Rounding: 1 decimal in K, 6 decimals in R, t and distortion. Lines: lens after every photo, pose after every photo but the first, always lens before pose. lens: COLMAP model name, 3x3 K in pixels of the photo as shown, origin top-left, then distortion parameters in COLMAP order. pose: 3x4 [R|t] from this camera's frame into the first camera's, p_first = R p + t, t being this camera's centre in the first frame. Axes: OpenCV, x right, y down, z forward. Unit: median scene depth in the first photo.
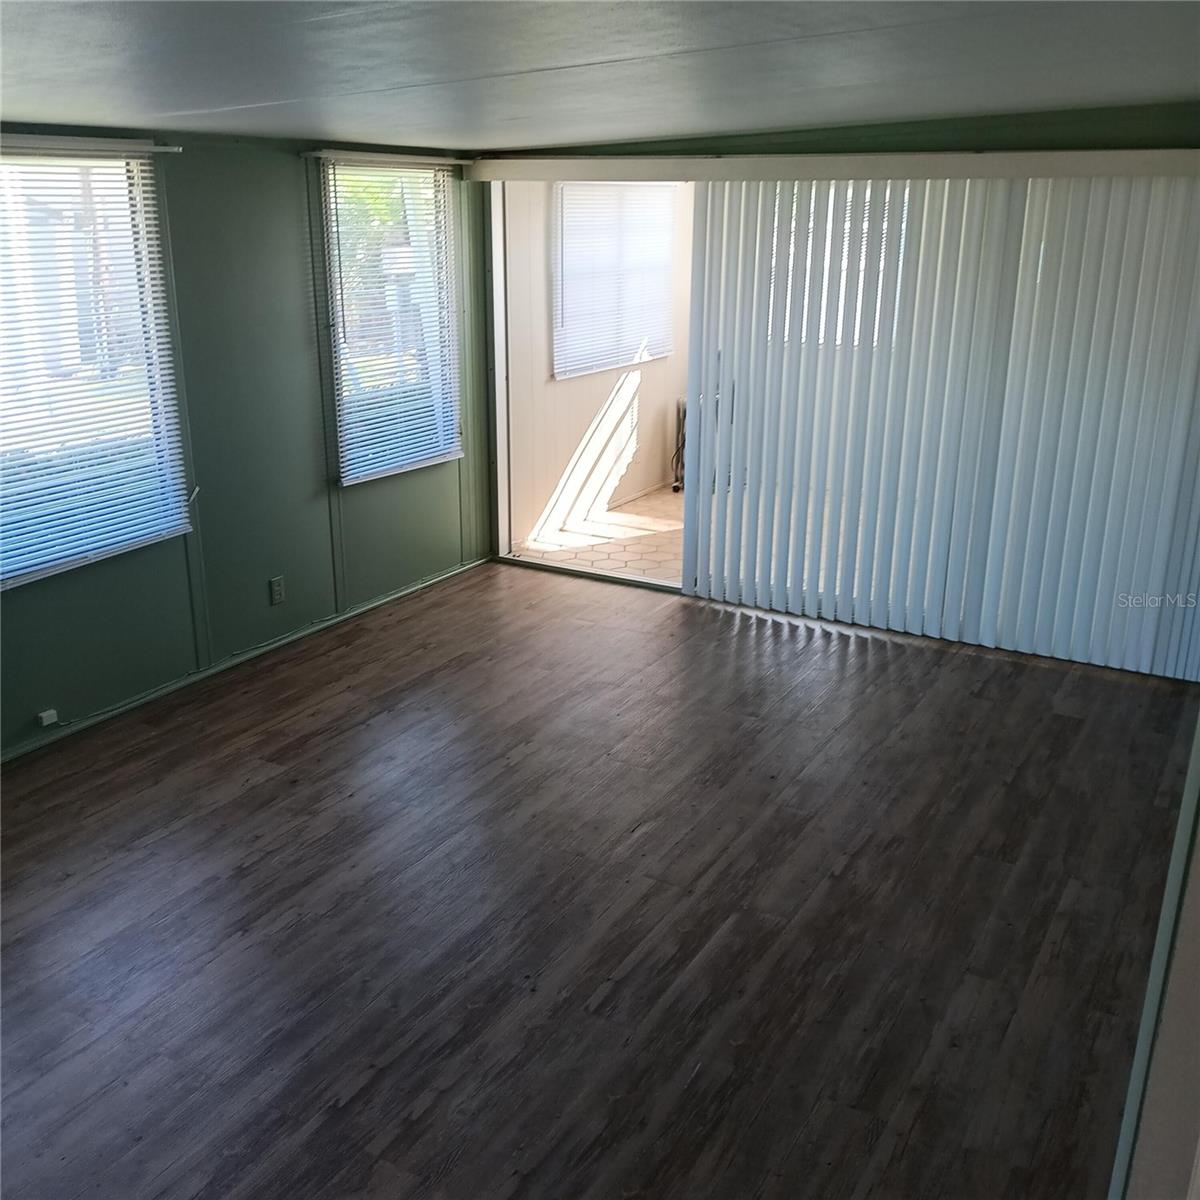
lens RADIAL K [[1219.1, 0, 600.0], [0, 1219.1, 600.0], [0, 0, 1]] dist [0.098459, -0.220333]
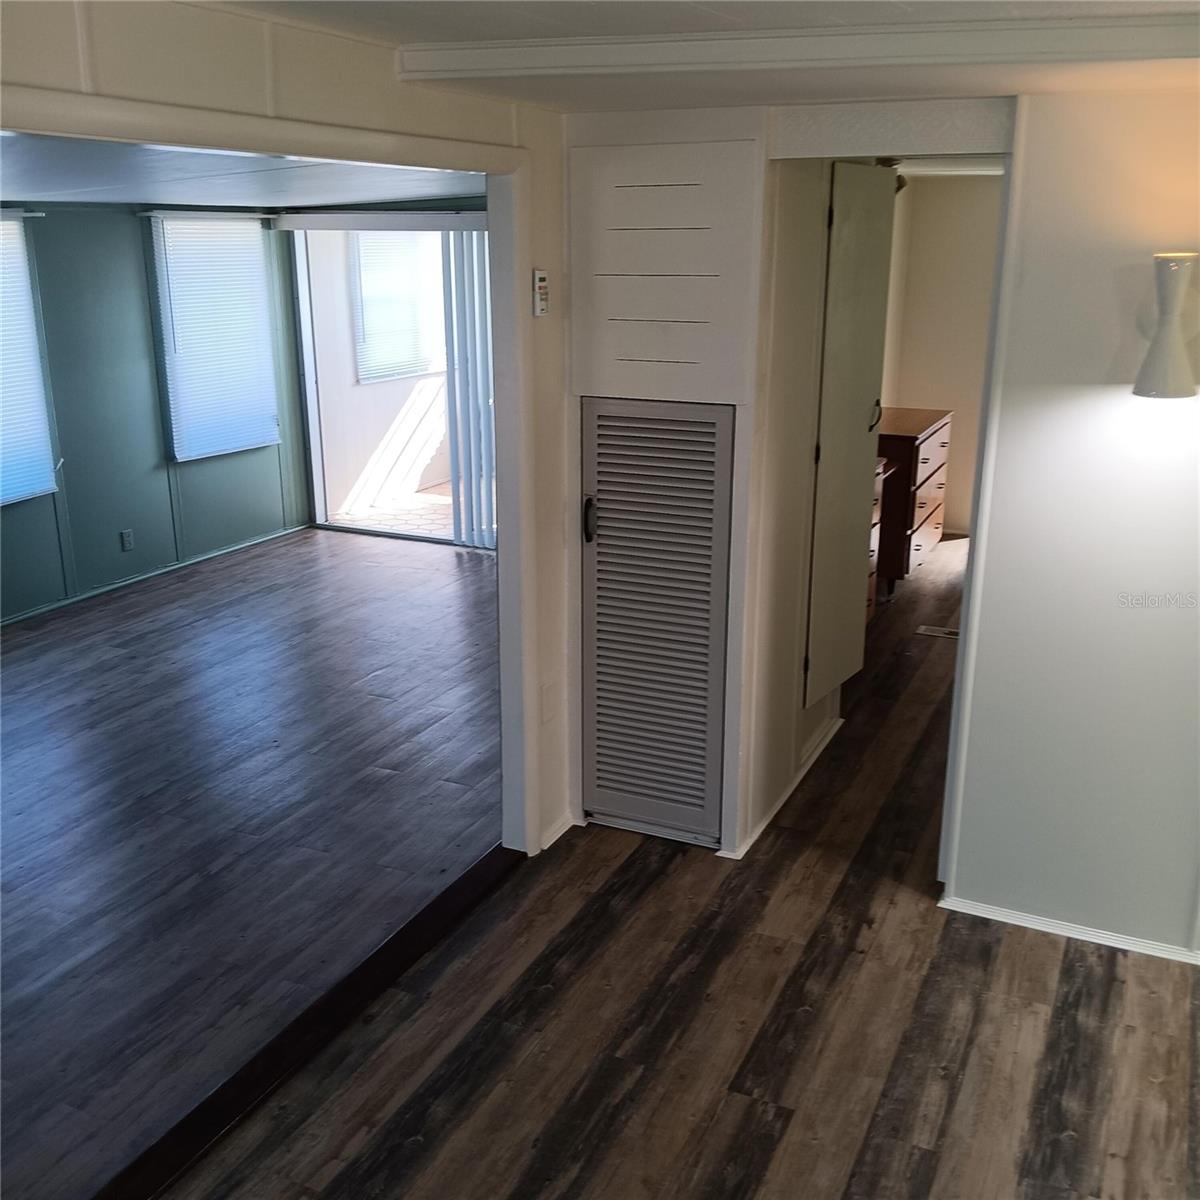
lens RADIAL K [[1219.1, 0, 600.0], [0, 1219.1, 600.0], [0, 0, 1]] dist [0.098459, -0.220333]
pose [[0.996842, -0.028171, 0.074252, 0.145423], [0.029865, 0.999316, -0.021805, 0.102408], [-0.073587, 0.023954, 0.997001, -0.360554]]
